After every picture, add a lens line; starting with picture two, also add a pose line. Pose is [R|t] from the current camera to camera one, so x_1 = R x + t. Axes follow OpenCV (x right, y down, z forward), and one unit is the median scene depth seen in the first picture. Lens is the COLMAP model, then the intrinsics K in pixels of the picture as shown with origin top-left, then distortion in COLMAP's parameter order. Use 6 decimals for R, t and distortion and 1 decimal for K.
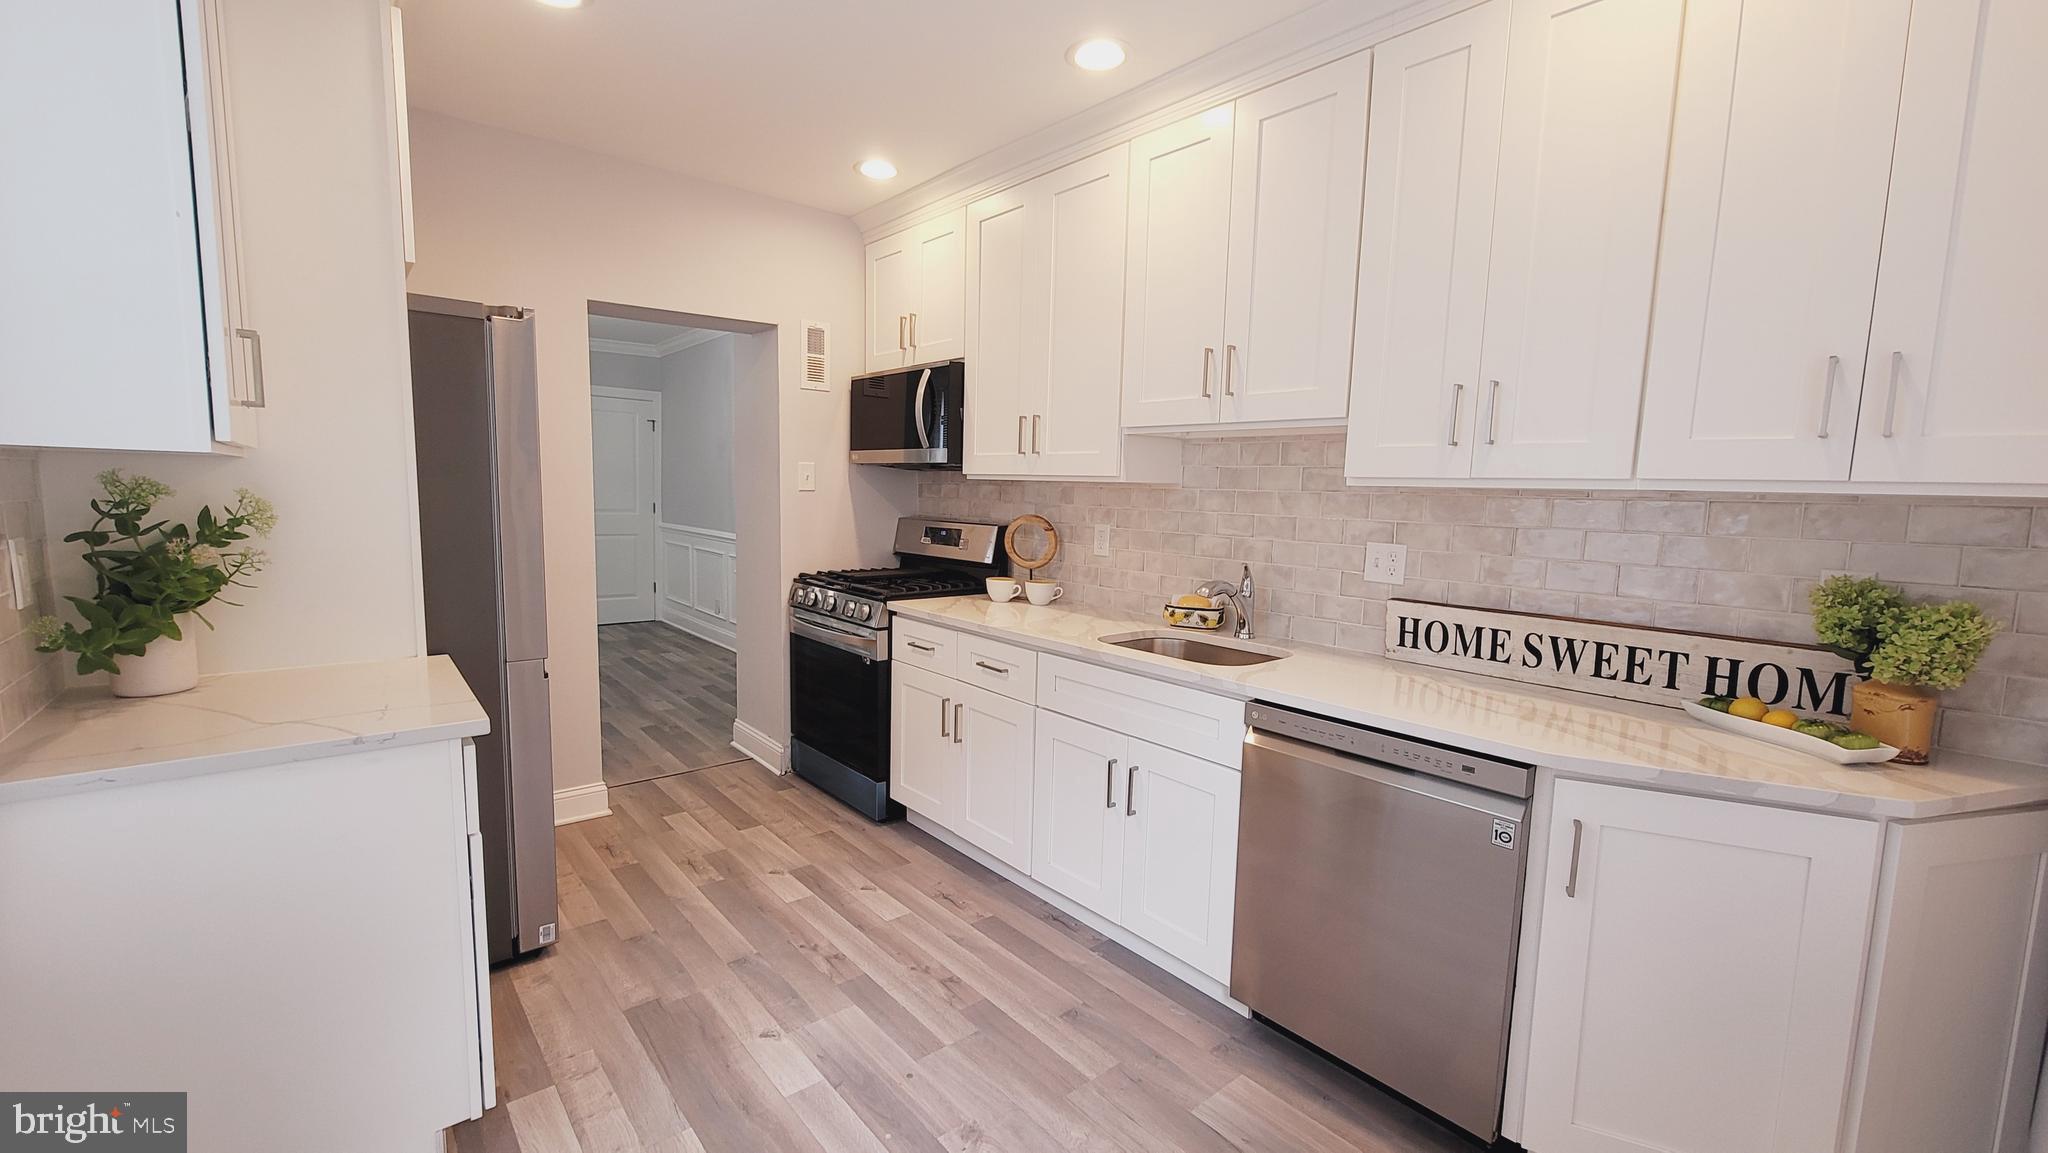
lens RADIAL K [[834.5, 0, 1000.1], [0, 834.5, 582.0], [0, 0, 1]] dist [-0.008484, 0.000668]
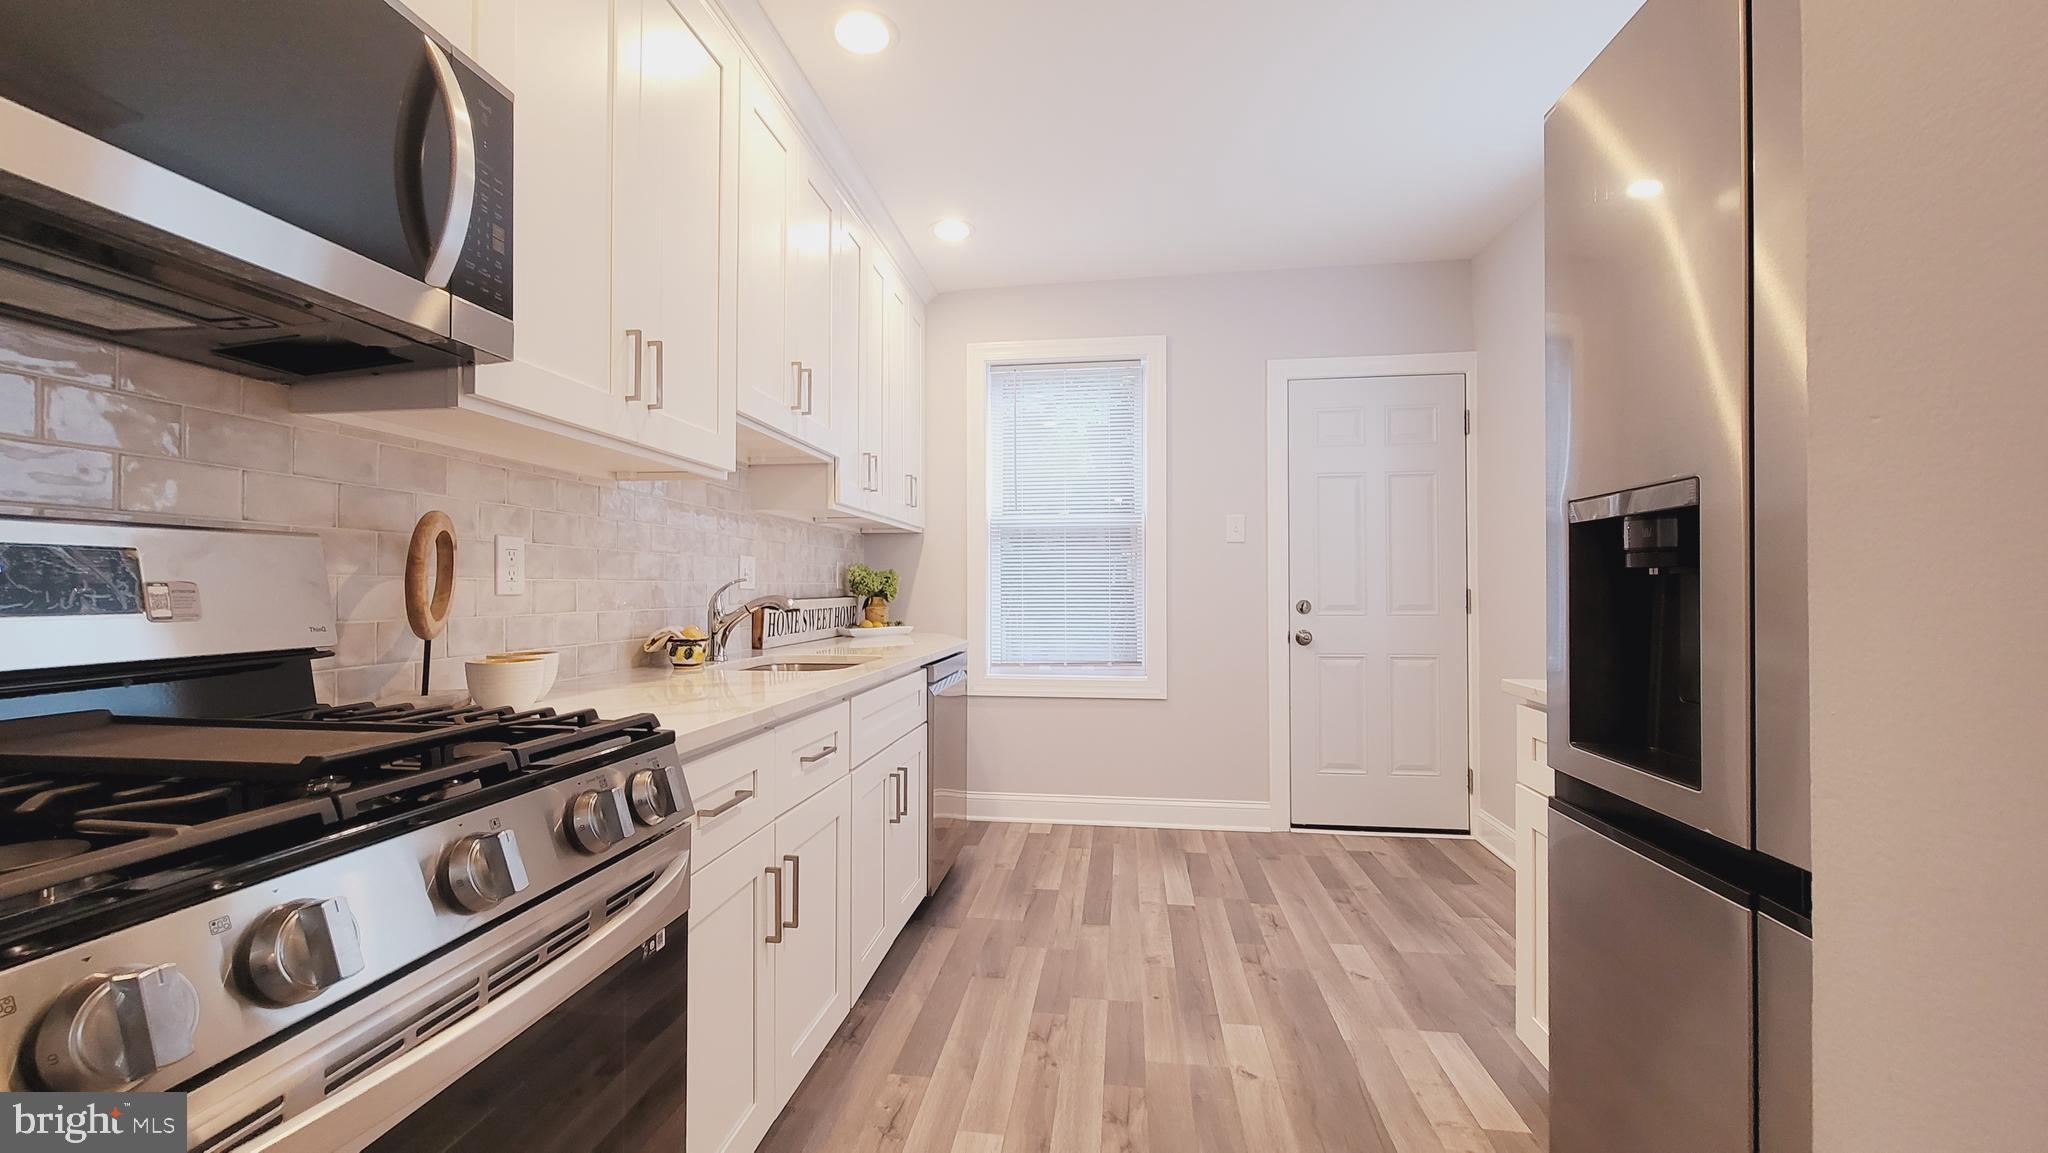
lens RADIAL K [[834.5, 0, 1000.1], [0, 834.5, 582.0], [0, 0, 1]] dist [-0.008484, 0.000668]
pose [[-0.665400, -0.019179, 0.746241, -0.736048], [0.067206, 0.994071, 0.085474, -0.095672], [-0.743456, 0.107026, -0.660166, 1.667363]]
